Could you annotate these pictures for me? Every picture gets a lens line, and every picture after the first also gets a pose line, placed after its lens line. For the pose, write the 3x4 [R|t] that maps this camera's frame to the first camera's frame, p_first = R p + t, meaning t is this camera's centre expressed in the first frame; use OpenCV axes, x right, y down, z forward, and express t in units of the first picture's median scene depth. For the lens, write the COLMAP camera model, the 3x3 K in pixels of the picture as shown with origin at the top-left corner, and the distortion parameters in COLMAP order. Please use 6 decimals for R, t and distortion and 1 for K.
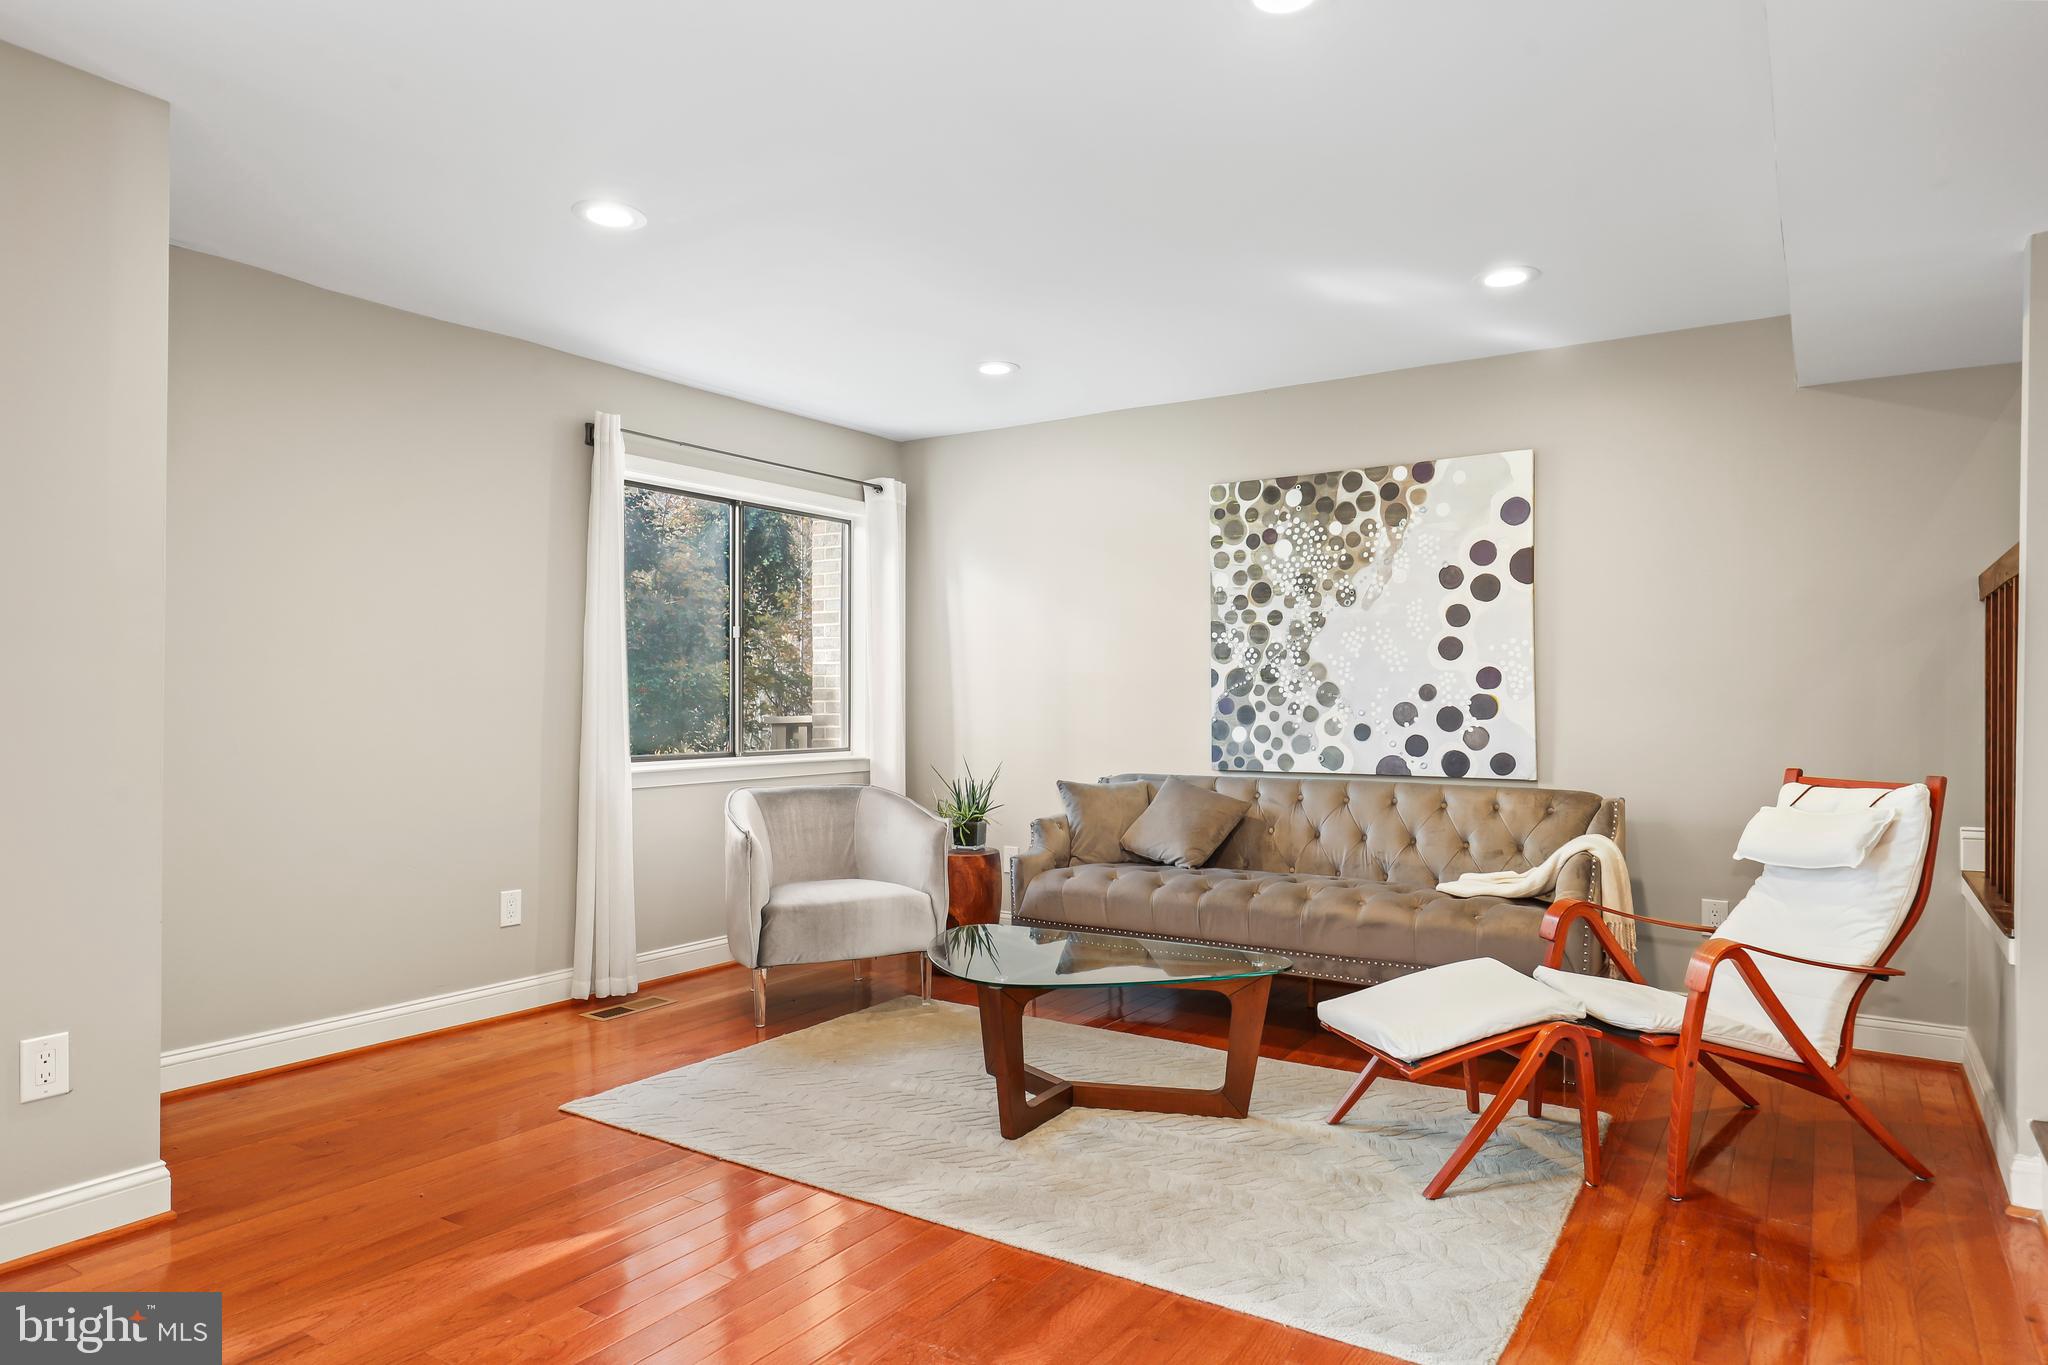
lens RADIAL K [[1214.7, 0, 1026.7], [0, 1214.7, 679.8], [0, 0, 1]] dist [-0.002067, -0.000075]
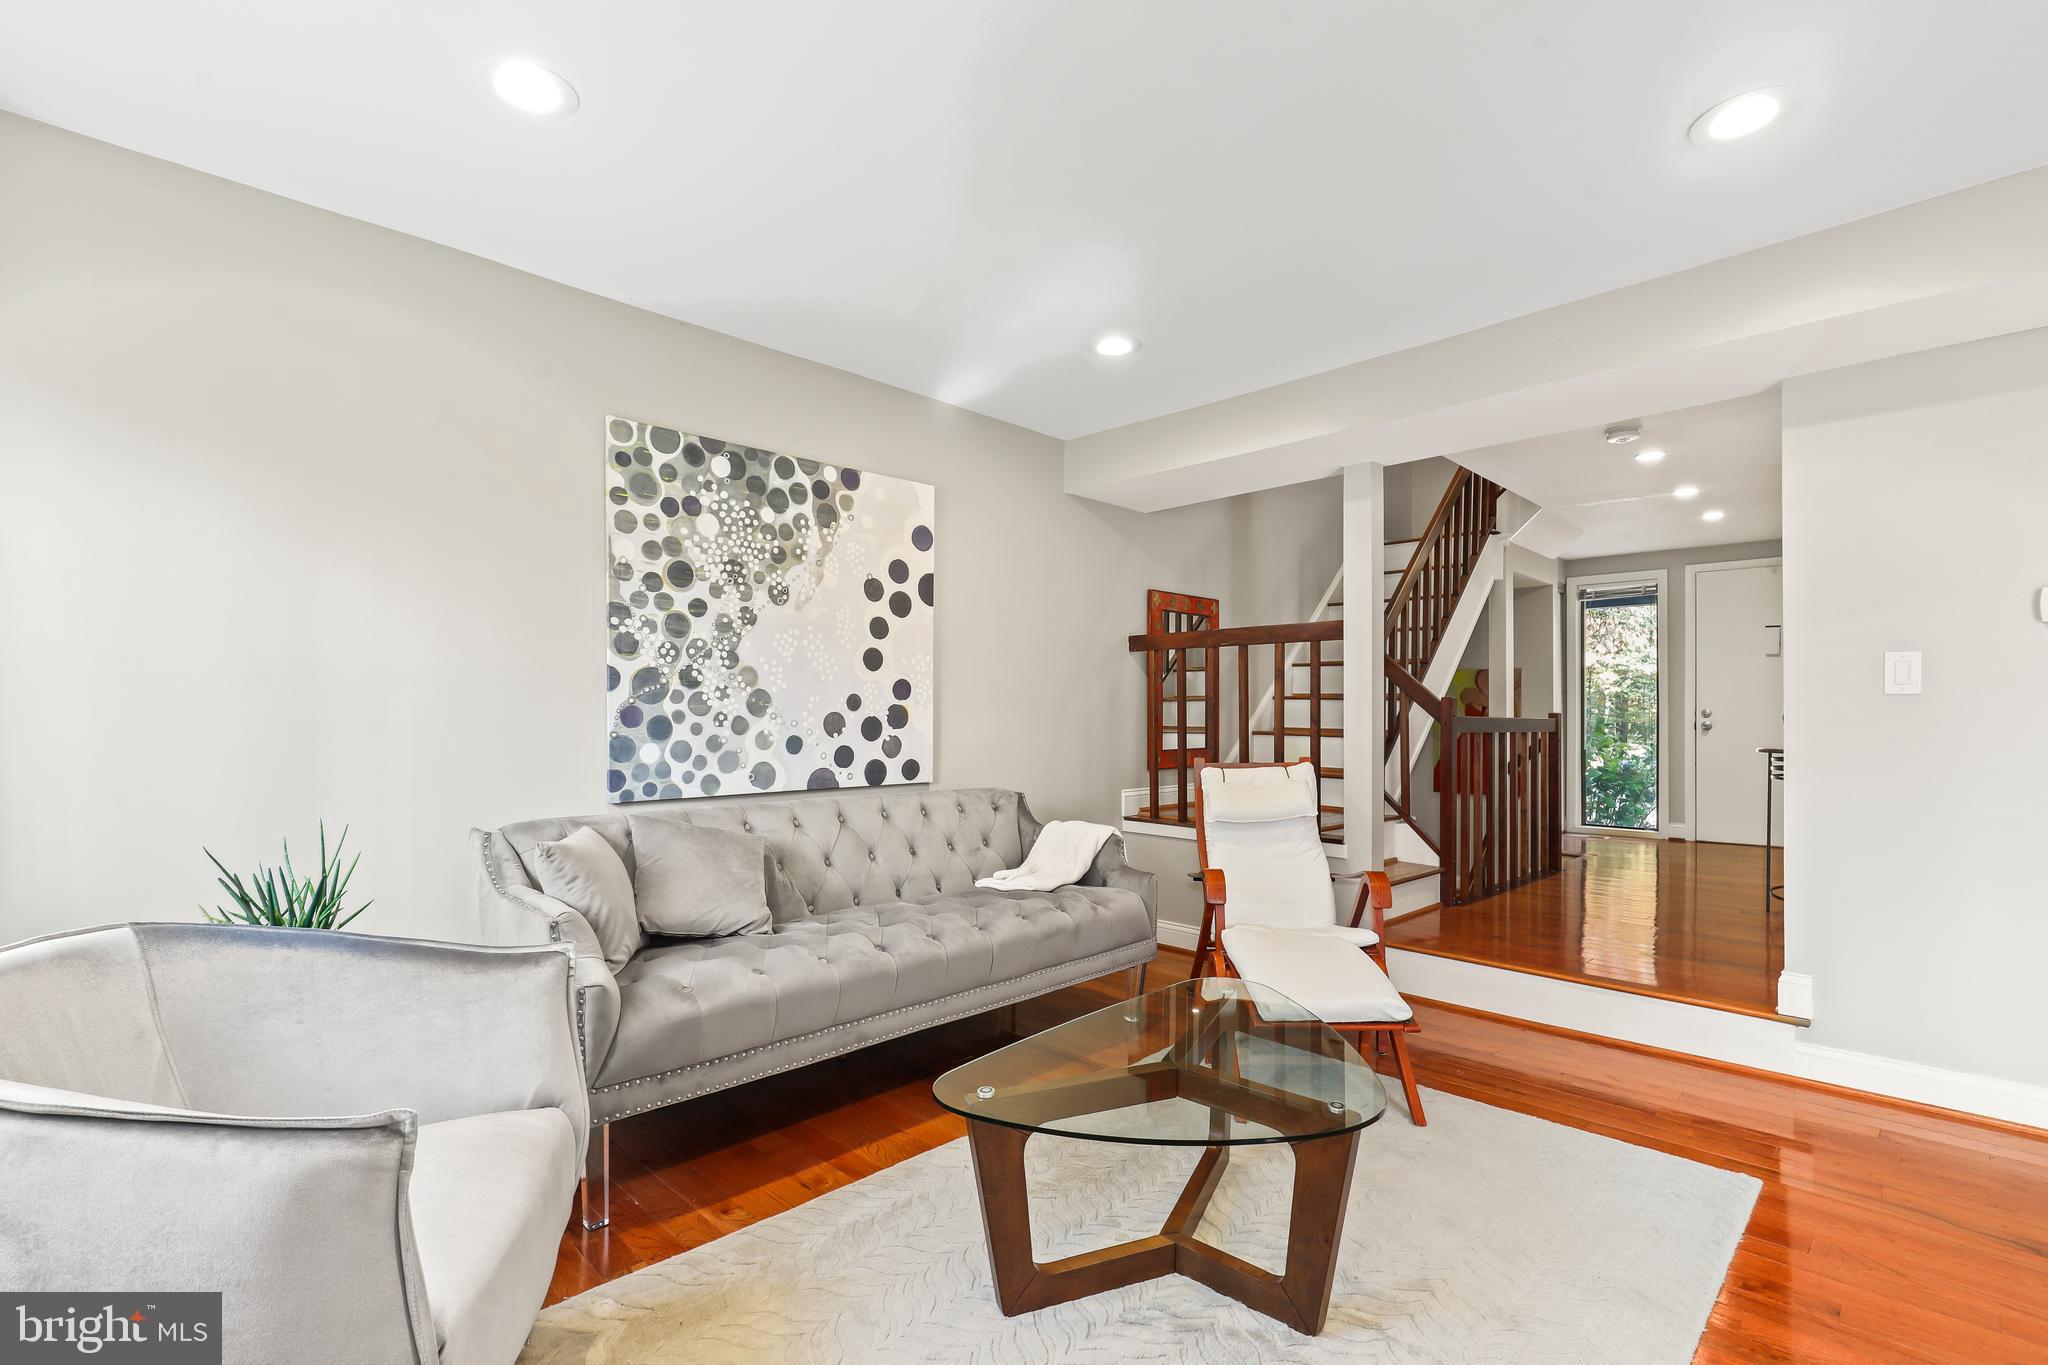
lens RADIAL K [[947.8, 0, 1022.9], [0, 947.8, 700.9], [0, 0, 1]] dist [-0.002178, -0.000483]
pose [[0.194454, 0.013615, 0.980817, -0.380783], [-0.021075, 0.999731, -0.009699, 0.013125], [-0.980685, -0.018784, 0.194689, 0.675684]]
